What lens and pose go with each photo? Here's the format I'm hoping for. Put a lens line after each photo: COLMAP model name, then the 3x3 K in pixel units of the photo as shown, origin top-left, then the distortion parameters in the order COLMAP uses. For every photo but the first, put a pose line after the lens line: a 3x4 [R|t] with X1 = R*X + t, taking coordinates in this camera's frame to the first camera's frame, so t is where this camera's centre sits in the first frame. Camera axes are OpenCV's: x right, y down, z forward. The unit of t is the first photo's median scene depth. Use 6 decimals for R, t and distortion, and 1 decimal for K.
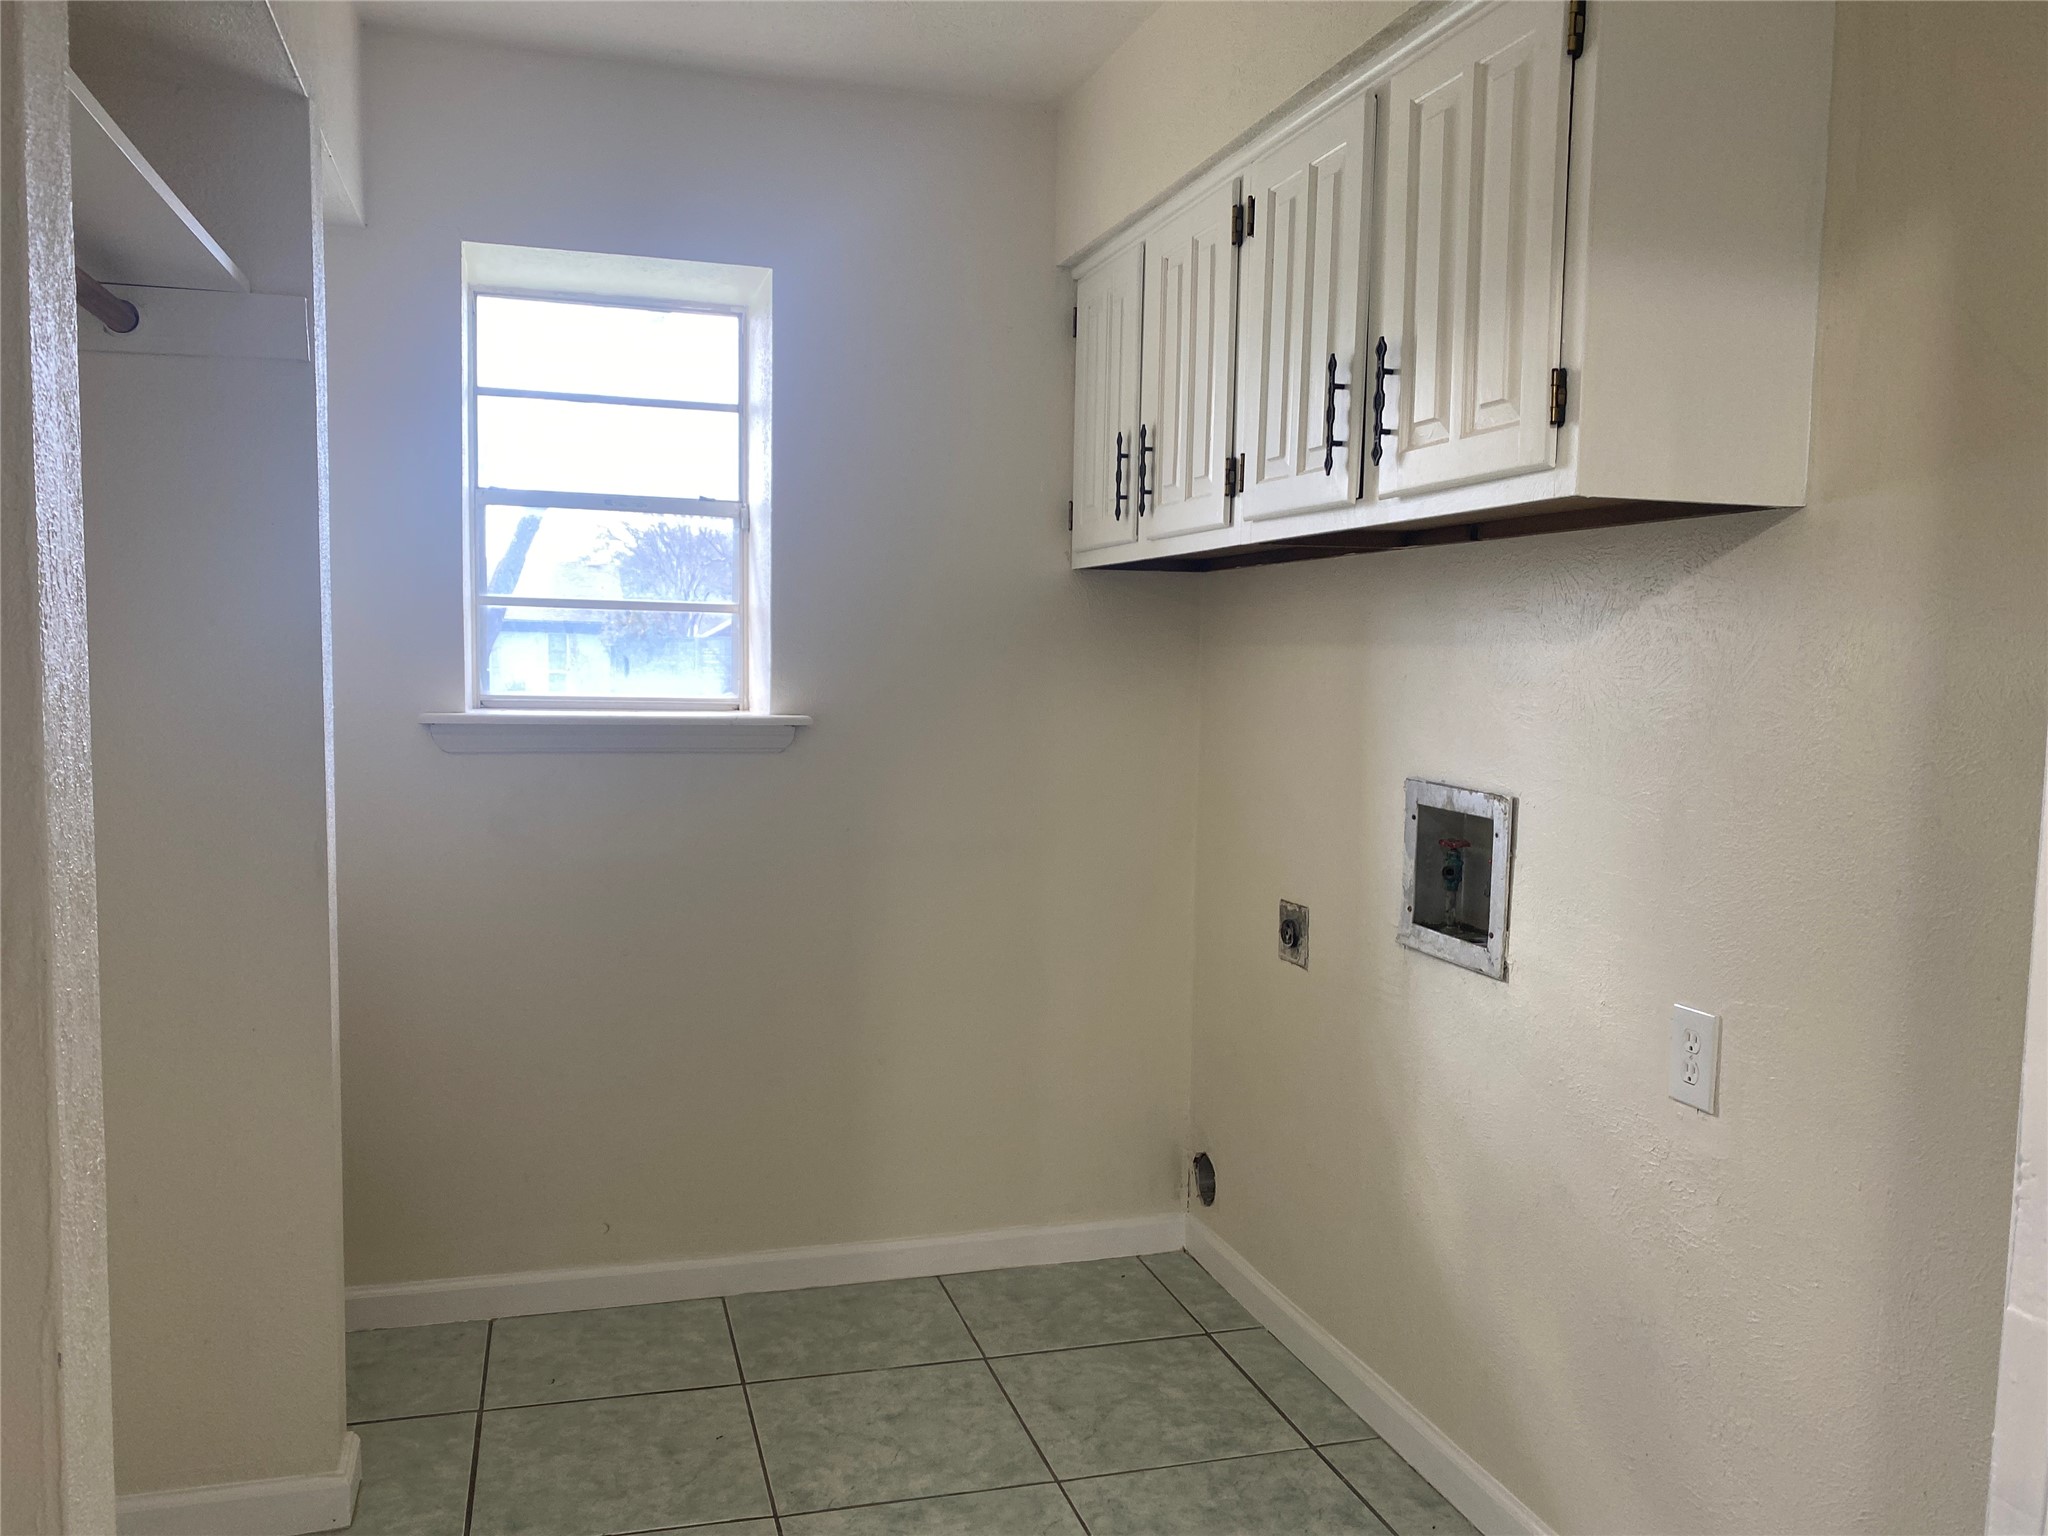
lens RADIAL K [[1574.4, 0, 1024.0], [0, 1574.4, 768.0], [0, 0, 1]] dist [-0.001526, 0.000100]
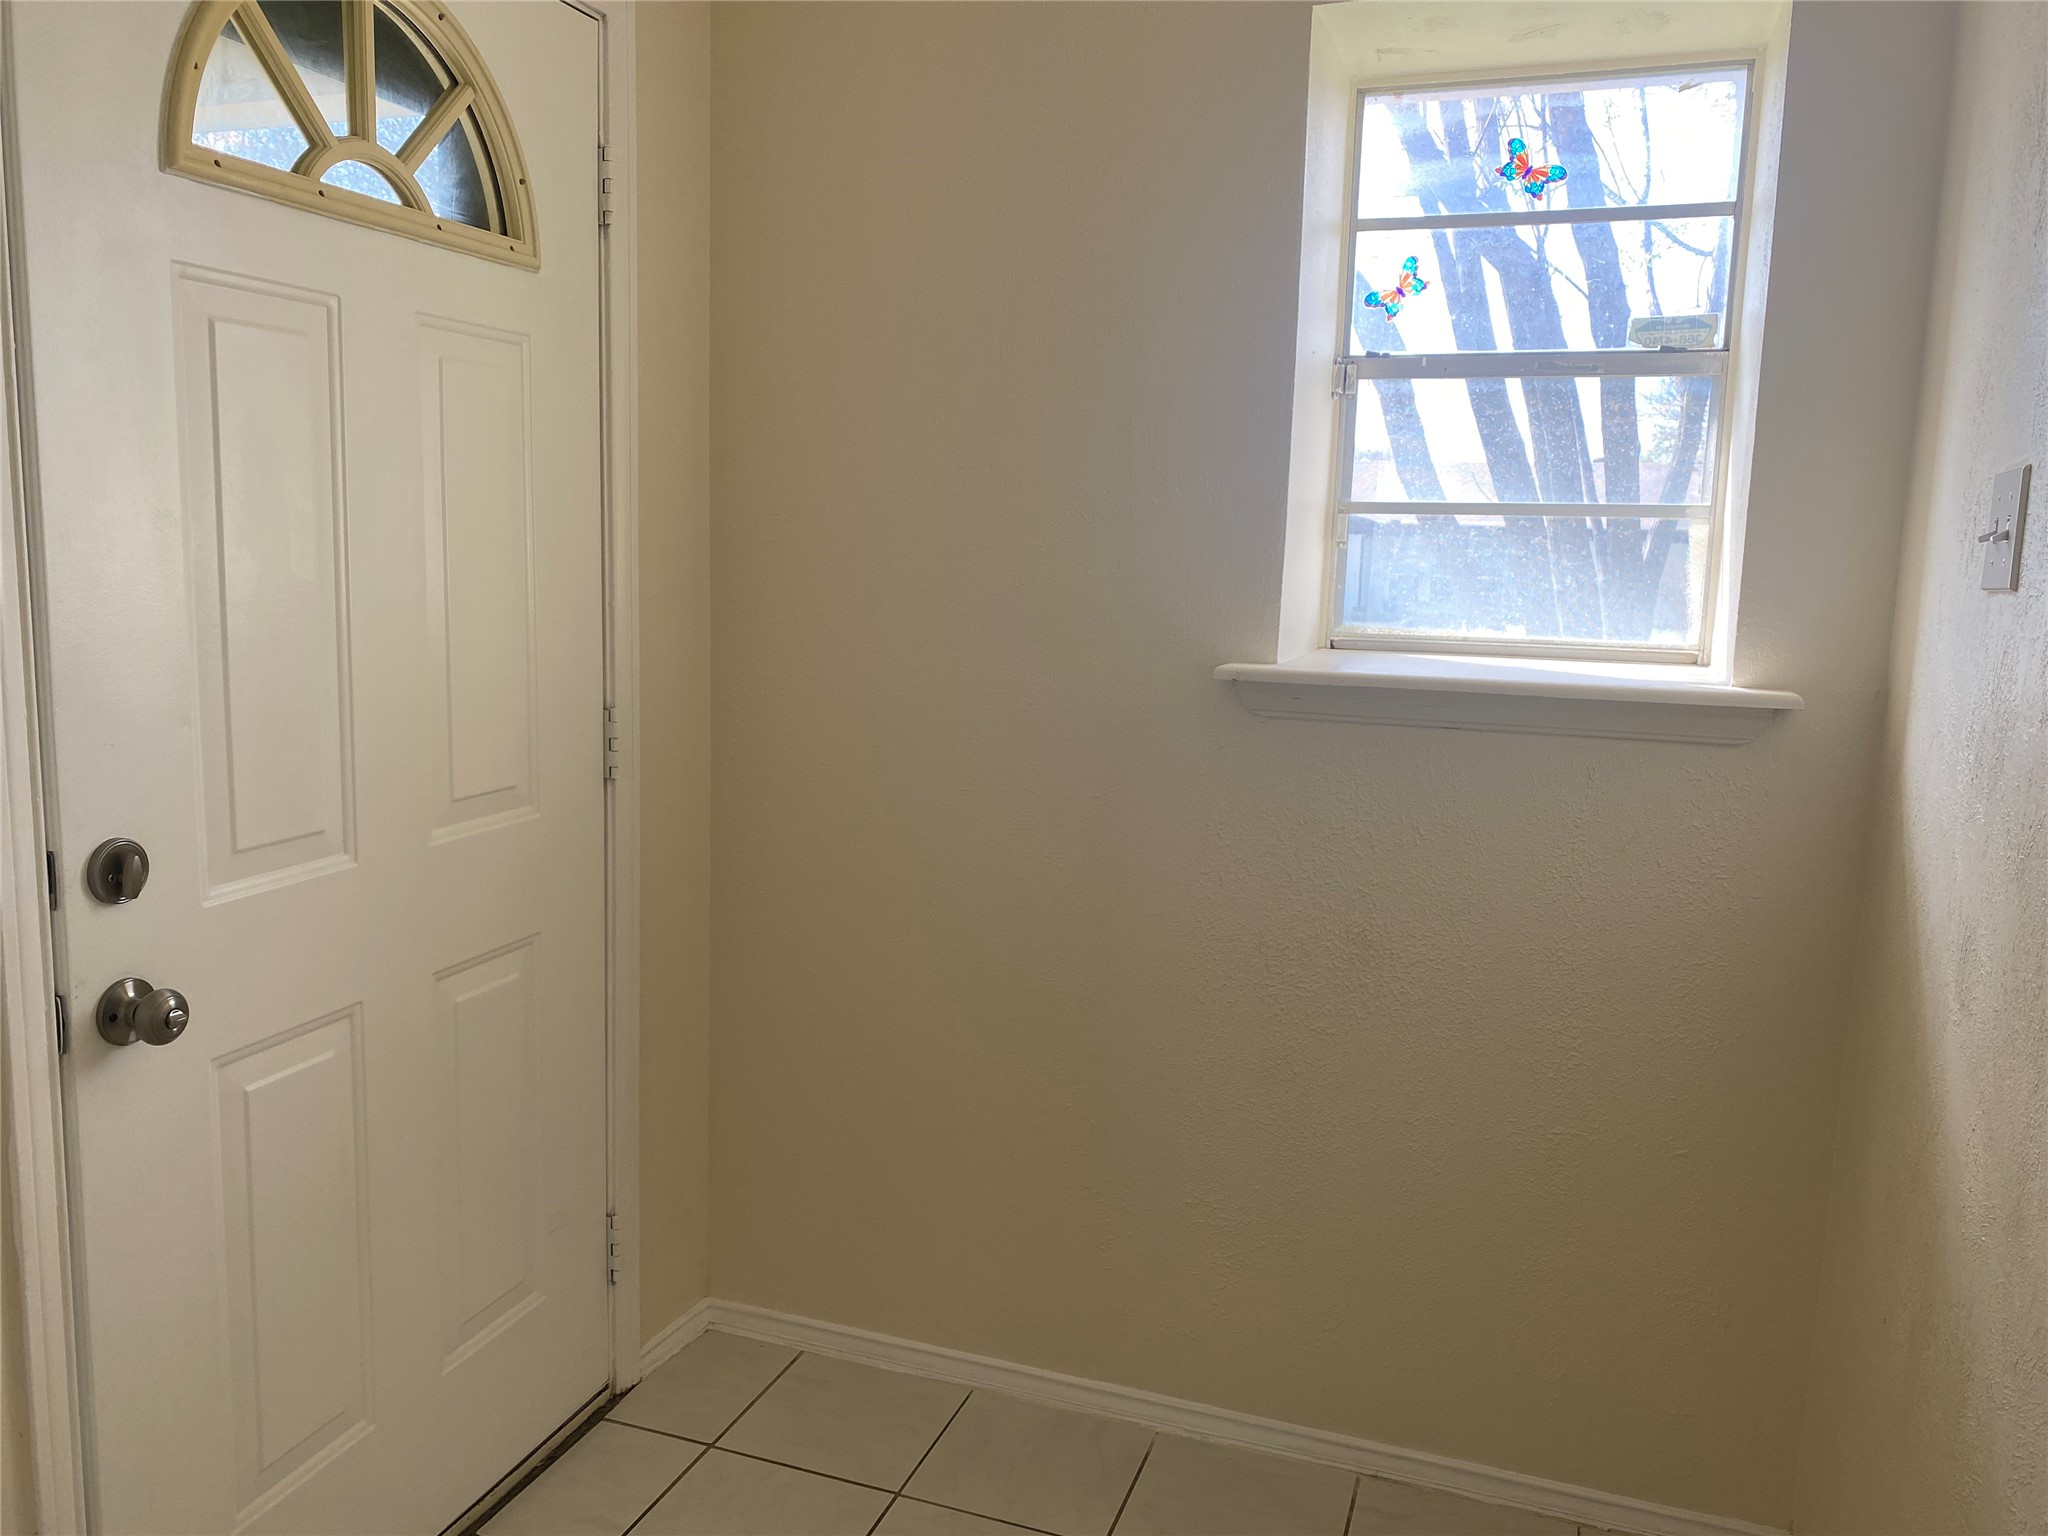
lens RADIAL K [[1574.4, 0, 1024.0], [0, 1574.4, 768.0], [0, 0, 1]] dist [-0.001526, 0.000100]
pose [[0.802998, 0.086536, -0.589666, -0.011683], [-0.042288, 0.995182, 0.088460, -0.043546], [0.594480, -0.046098, 0.802788, 0.305263]]
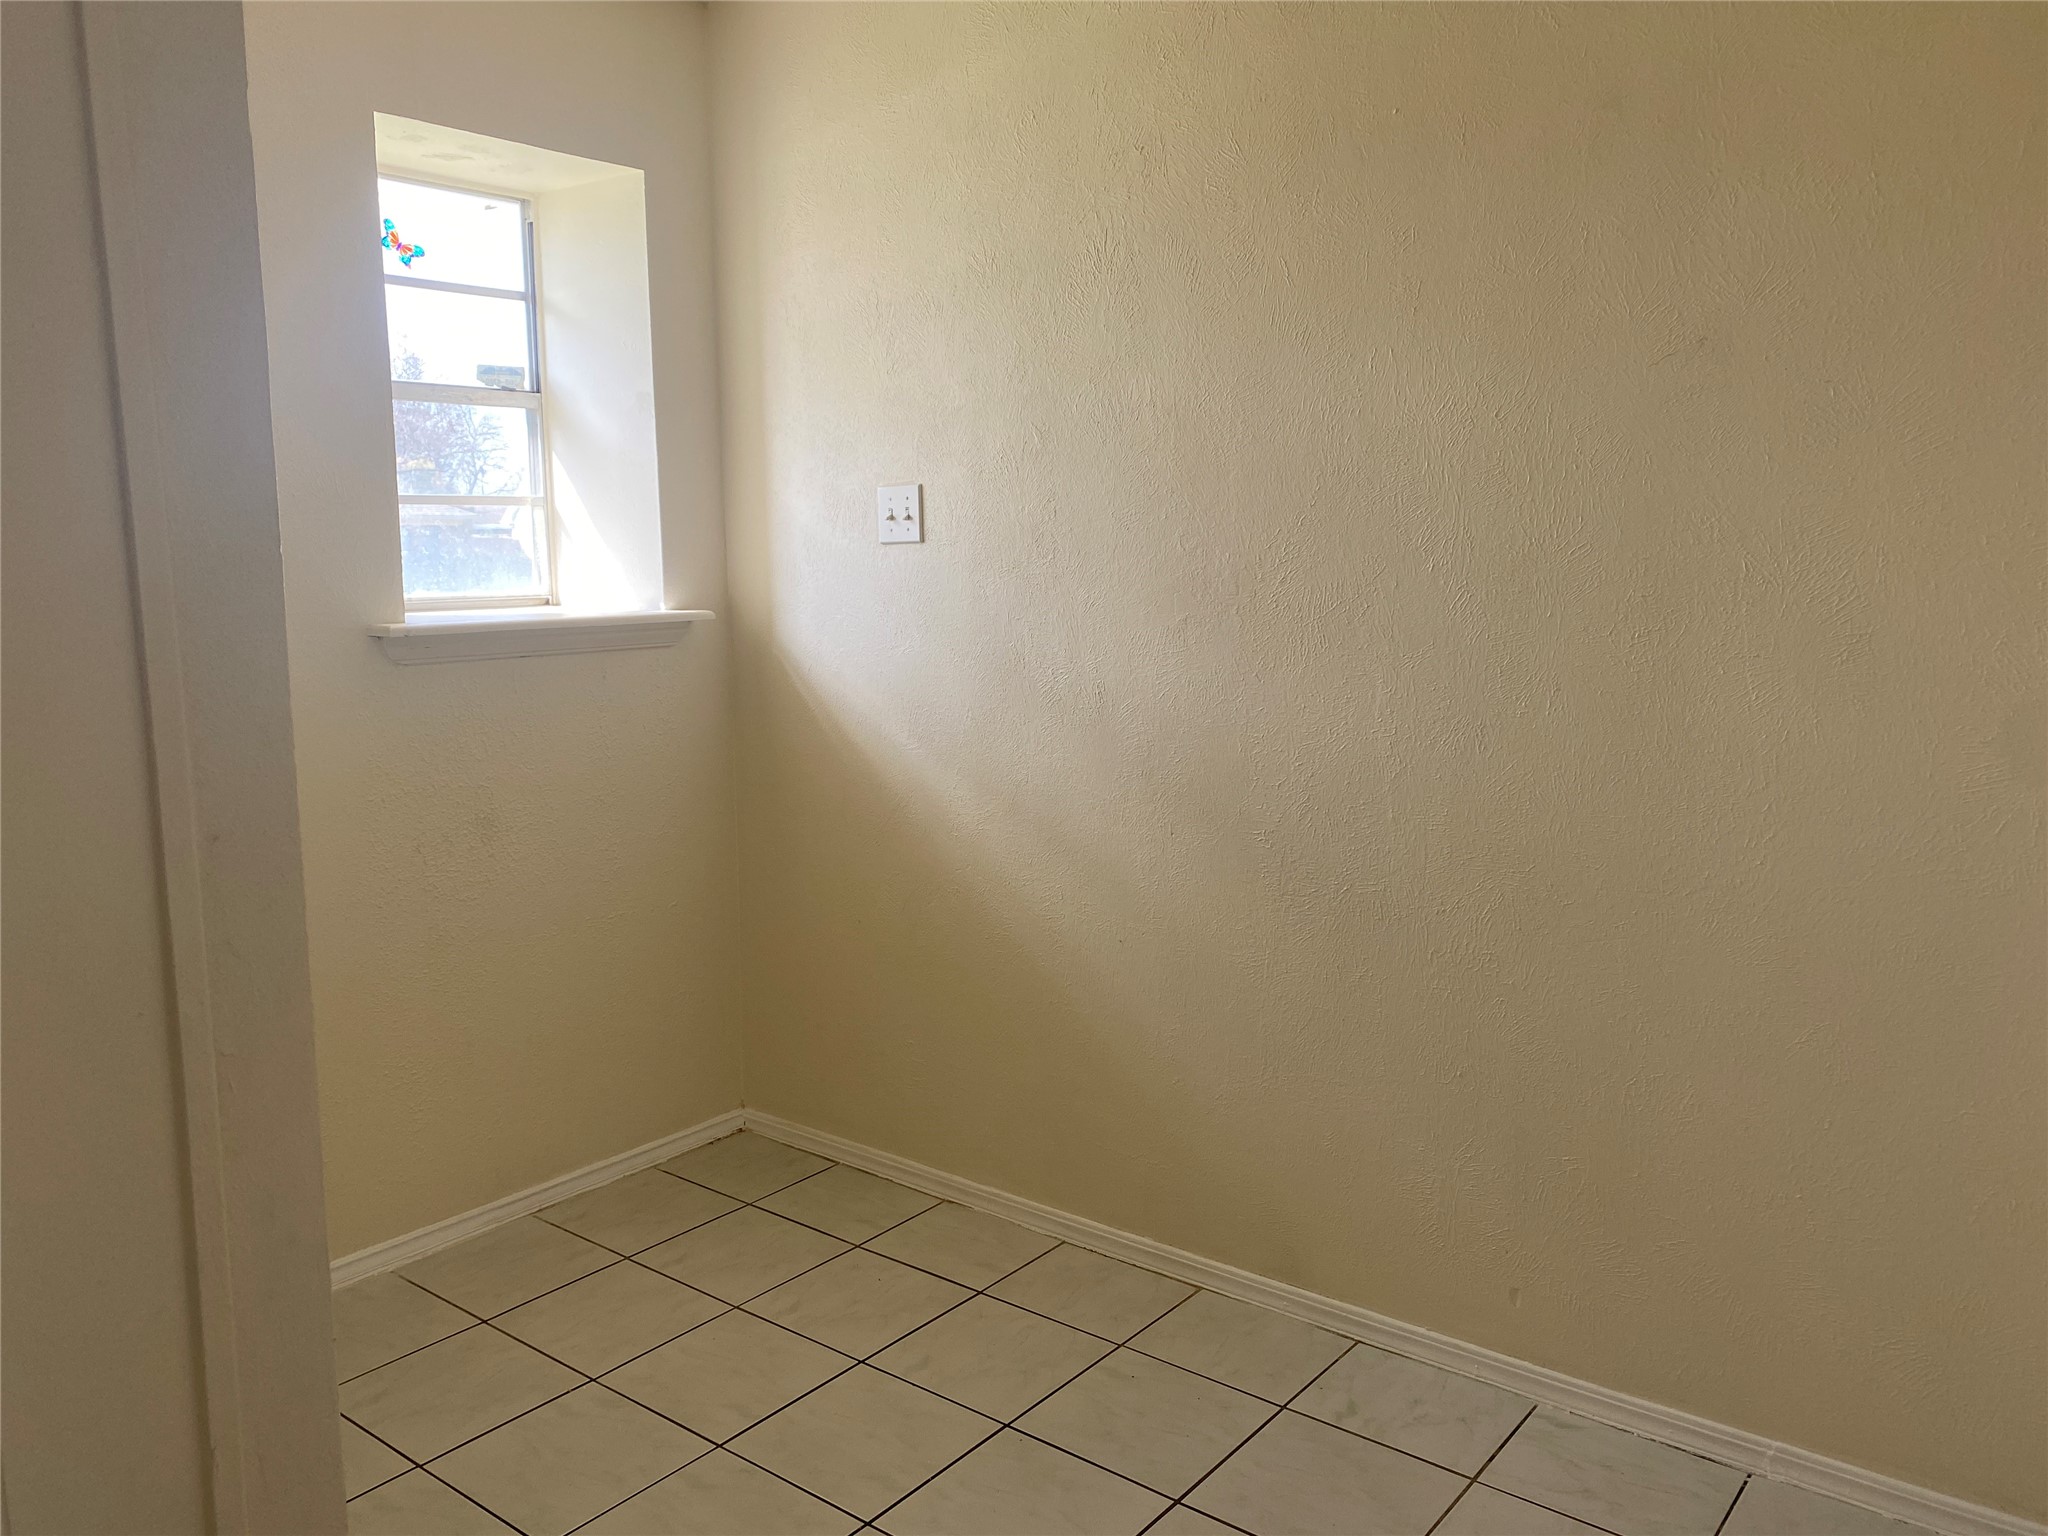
lens RADIAL K [[1574.4, 0, 1024.0], [0, 1574.4, 768.0], [0, 0, 1]] dist [-0.001526, 0.000100]
pose [[0.809081, -0.108020, 0.577685, -0.577235], [0.050404, 0.992096, 0.114917, -0.036505], [-0.585532, -0.063860, 0.808130, 0.005077]]
